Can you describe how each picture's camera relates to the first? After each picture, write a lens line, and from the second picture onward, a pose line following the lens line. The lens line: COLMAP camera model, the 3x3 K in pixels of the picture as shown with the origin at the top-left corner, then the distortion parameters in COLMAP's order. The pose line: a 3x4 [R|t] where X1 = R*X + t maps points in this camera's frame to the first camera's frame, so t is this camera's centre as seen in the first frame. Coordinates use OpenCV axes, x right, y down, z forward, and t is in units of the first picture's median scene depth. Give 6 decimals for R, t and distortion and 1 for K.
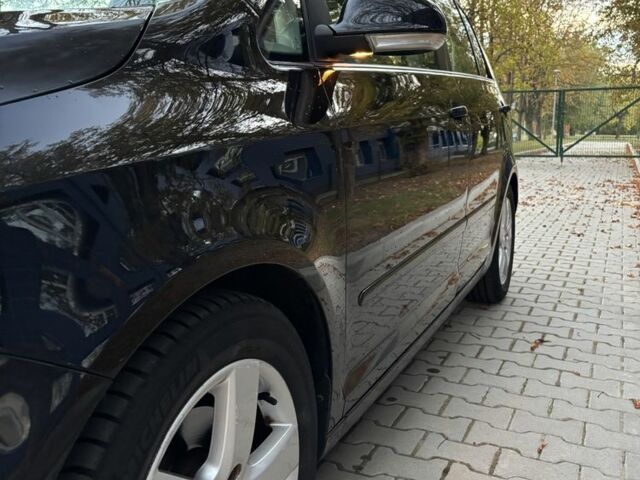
lens RADIAL K [[662.8, 0, 320.0], [0, 662.8, 240.0], [0, 0, 1]] dist [0.110818, -0.149948]
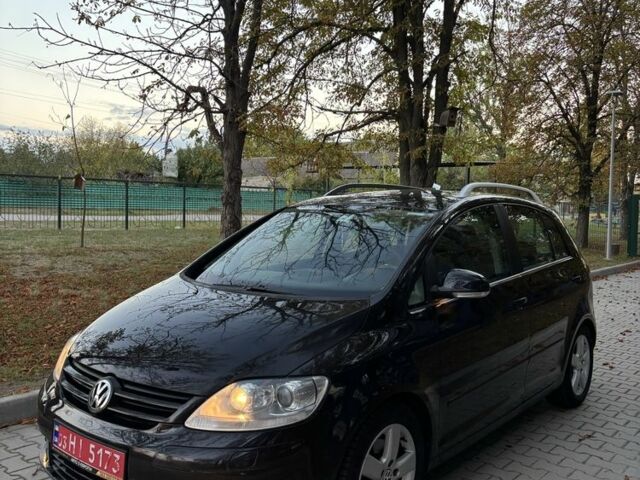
lens RADIAL K [[662.8, 0, 320.0], [0, 662.8, 240.0], [0, 0, 1]] dist [0.110818, -0.149948]
pose [[0.969011, 0.032804, -0.244828, 0.106986], [-0.058238, 0.993542, -0.097377, -0.132615], [0.240052, 0.108618, 0.964664, -0.832960]]
